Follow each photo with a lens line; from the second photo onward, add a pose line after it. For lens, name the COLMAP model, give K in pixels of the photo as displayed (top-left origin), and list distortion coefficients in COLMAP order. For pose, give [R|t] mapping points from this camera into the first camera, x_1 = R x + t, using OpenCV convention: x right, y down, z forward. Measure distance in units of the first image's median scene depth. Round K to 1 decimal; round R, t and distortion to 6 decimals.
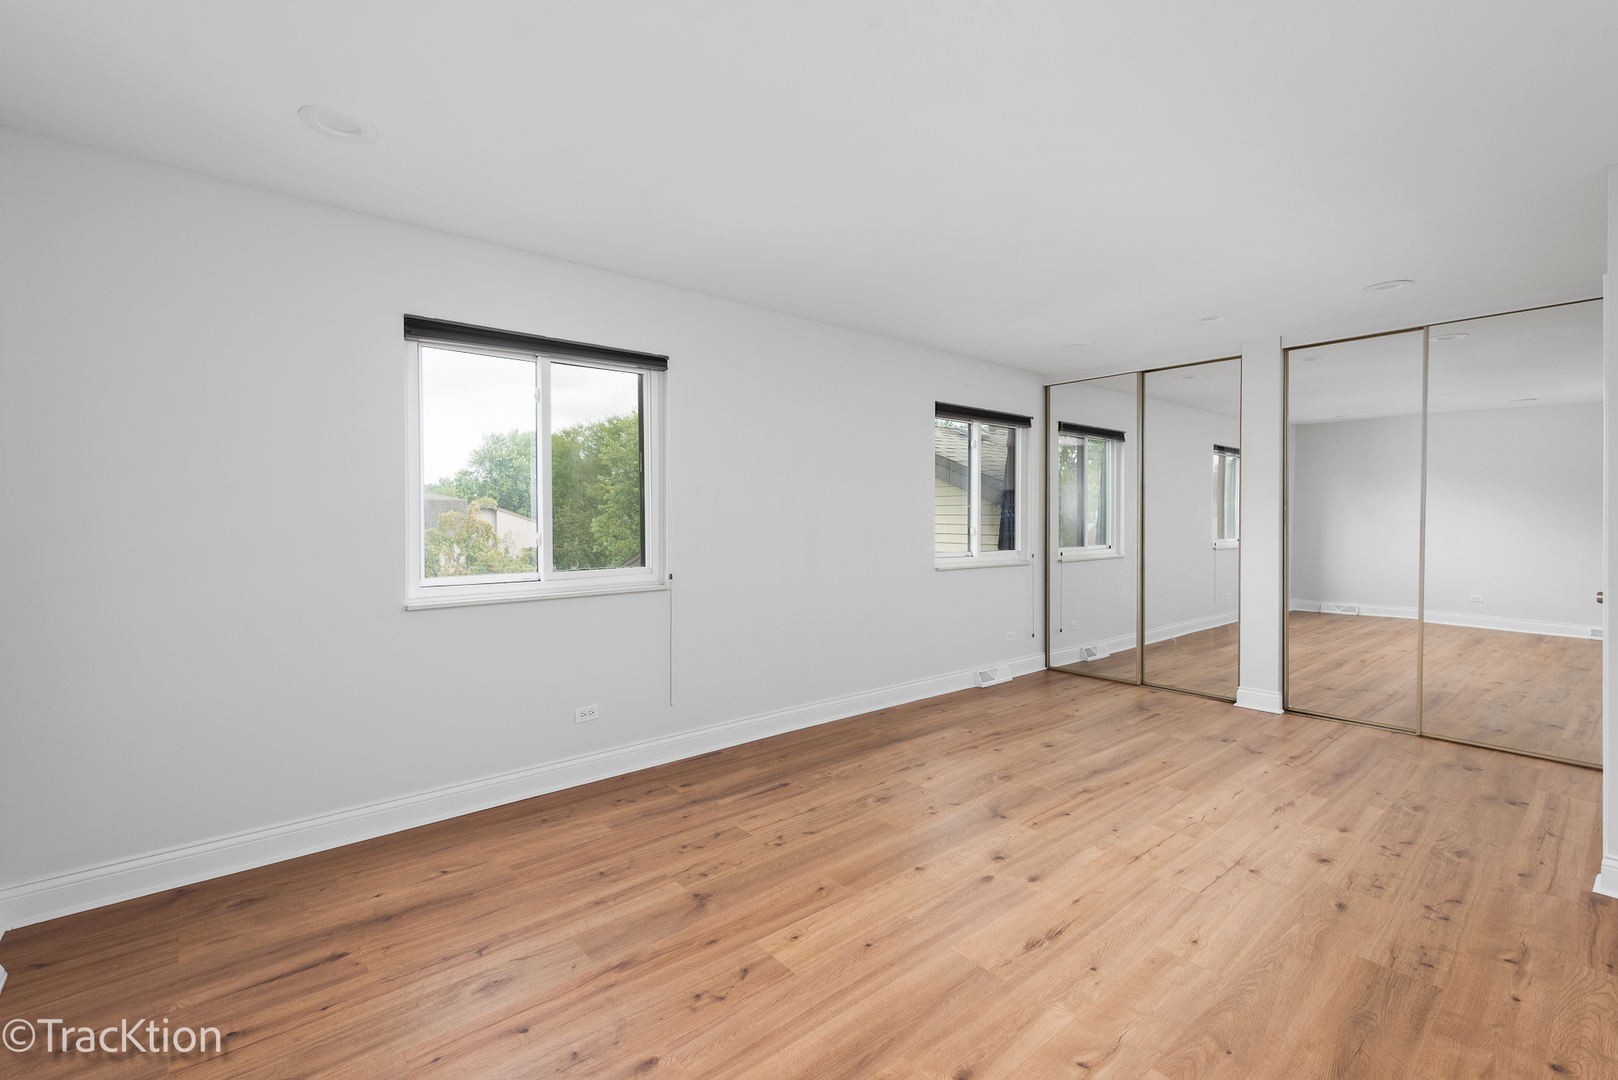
lens RADIAL K [[715.5, 0, 813.0], [0, 715.5, 530.9], [0, 0, 1]] dist [0.001020, -0.000331]
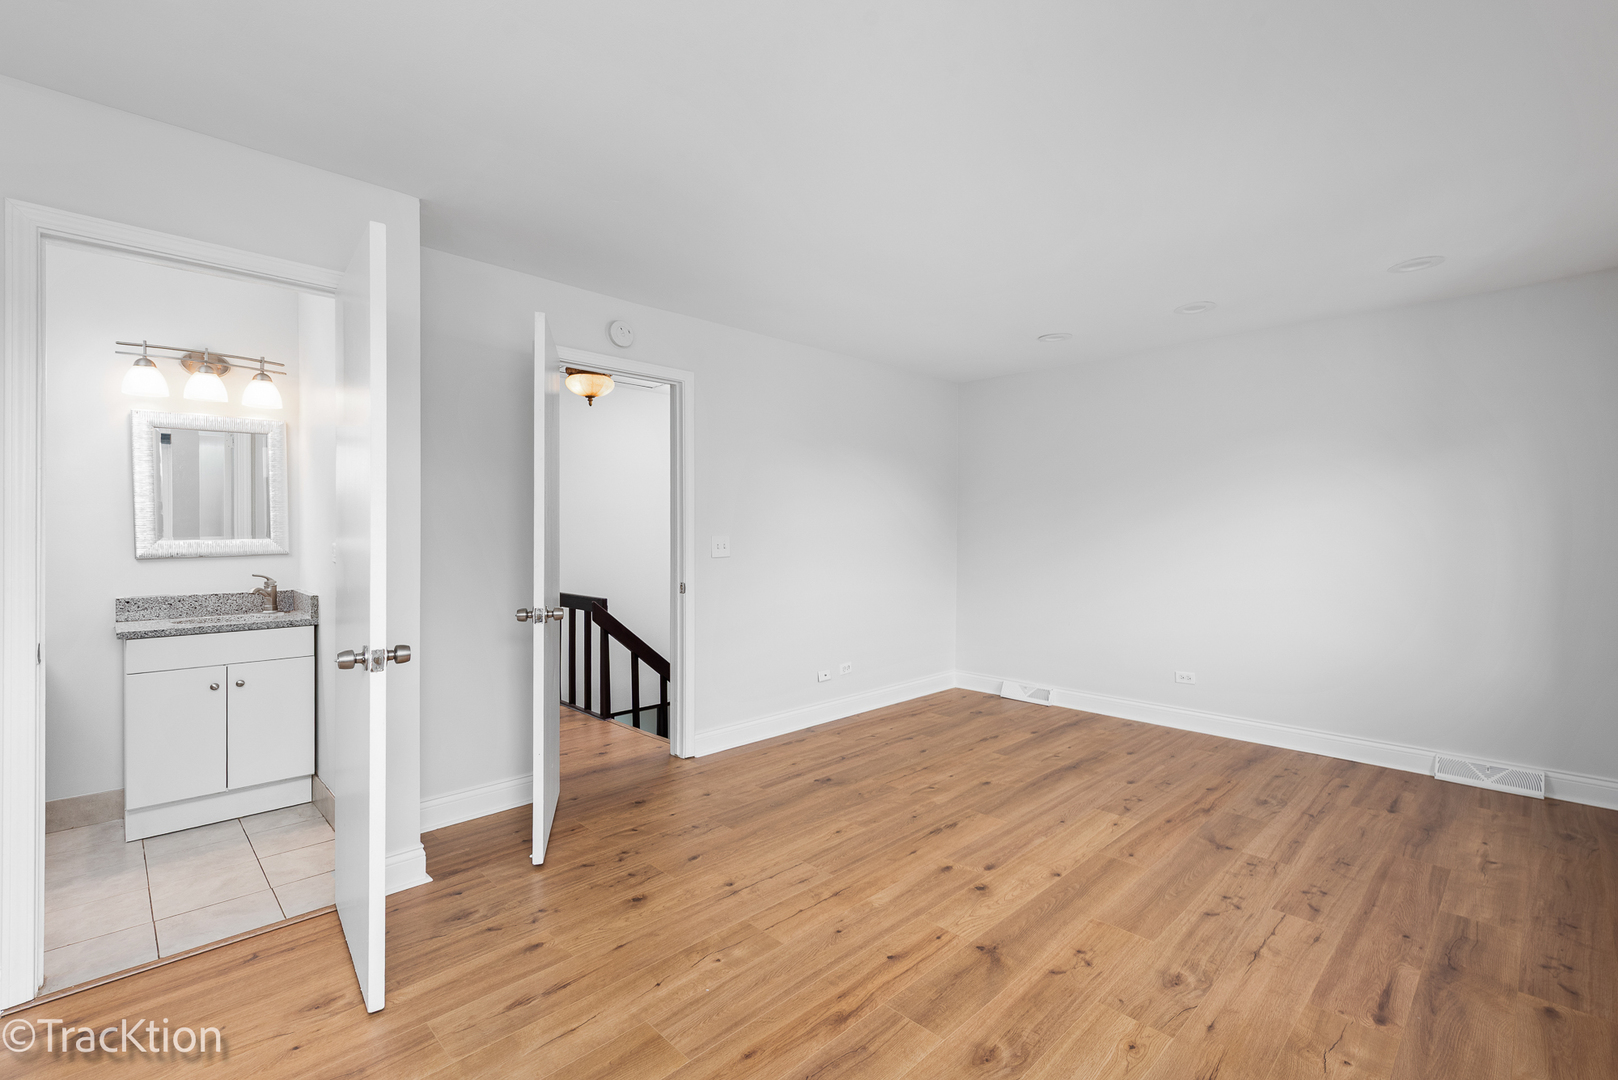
lens RADIAL K [[715.5, 0, 813.0], [0, 715.5, 530.9], [0, 0, 1]] dist [0.001020, -0.000331]
pose [[-0.997483, 0.001181, -0.070895, 0.555865], [-0.000304, 0.999781, 0.020923, -0.037039], [0.070904, 0.020892, -0.997264, 1.944910]]
